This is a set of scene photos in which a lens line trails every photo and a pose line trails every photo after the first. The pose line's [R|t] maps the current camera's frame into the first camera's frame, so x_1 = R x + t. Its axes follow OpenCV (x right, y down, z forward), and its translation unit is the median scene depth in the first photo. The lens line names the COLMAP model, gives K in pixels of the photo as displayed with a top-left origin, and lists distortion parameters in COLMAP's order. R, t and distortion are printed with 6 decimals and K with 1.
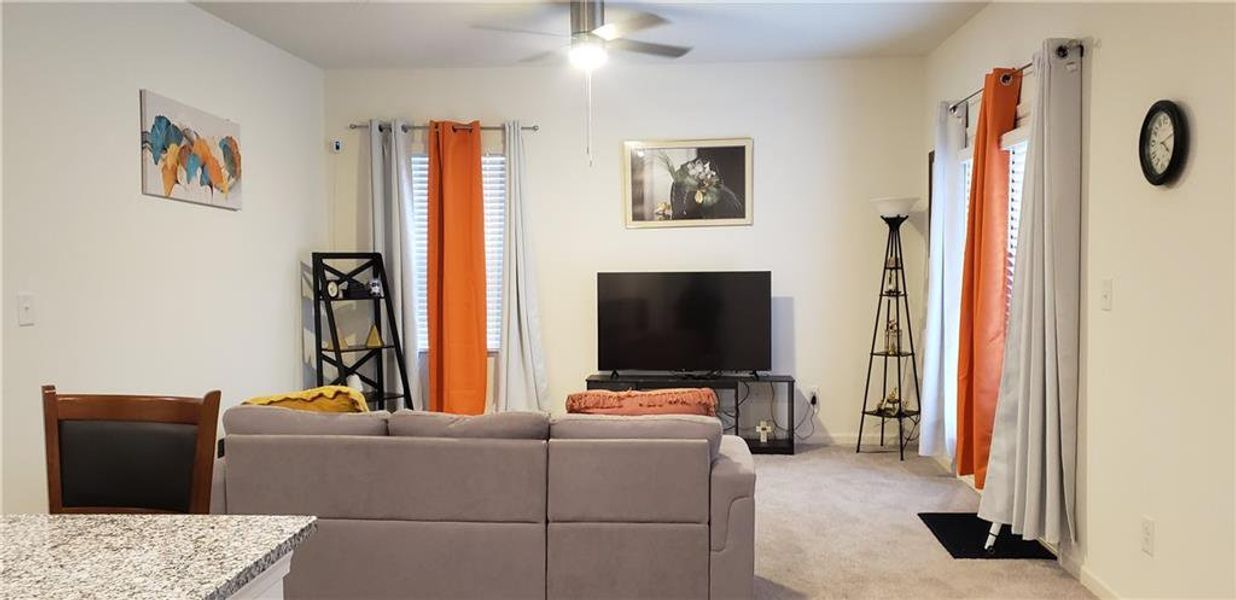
lens RADIAL K [[971.2, 0, 618.1], [0, 971.2, 312.3], [0, 0, 1]] dist [0.027095, -0.018800]
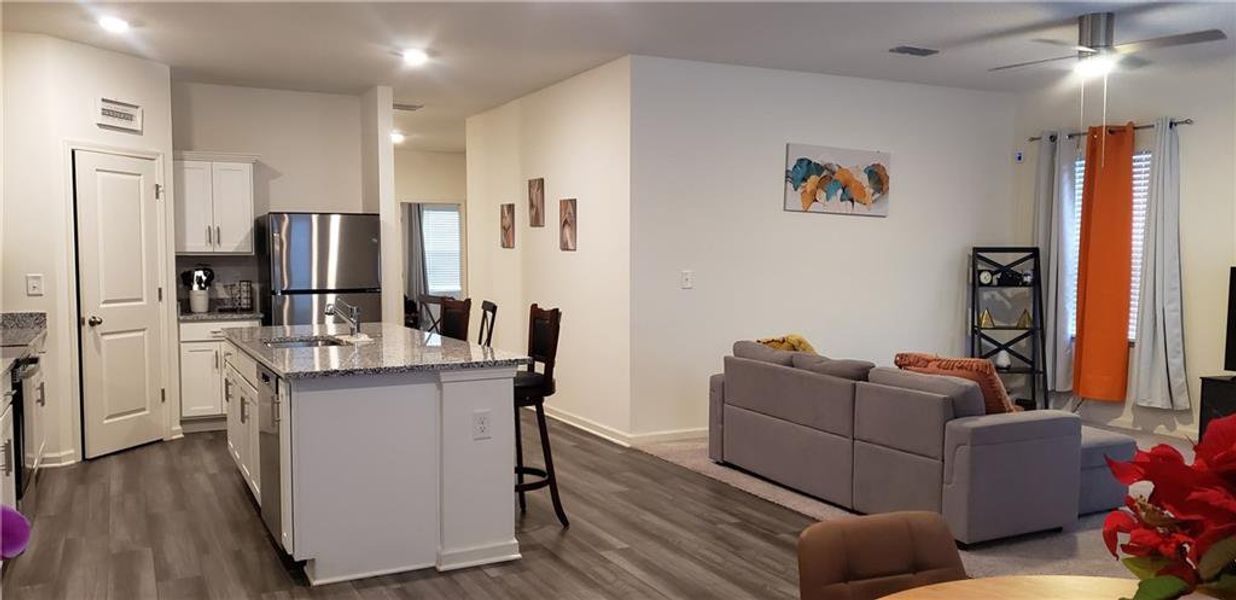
lens RADIAL K [[971.2, 0, 616.1], [0, 971.2, 297.2], [0, 0, 1]] dist [0.027095, -0.018800]
pose [[0.500719, 0.041907, -0.864595, 0.645600], [-0.051219, 0.998512, 0.018736, 0.001885], [0.864093, 0.034902, 0.502121, -0.007113]]
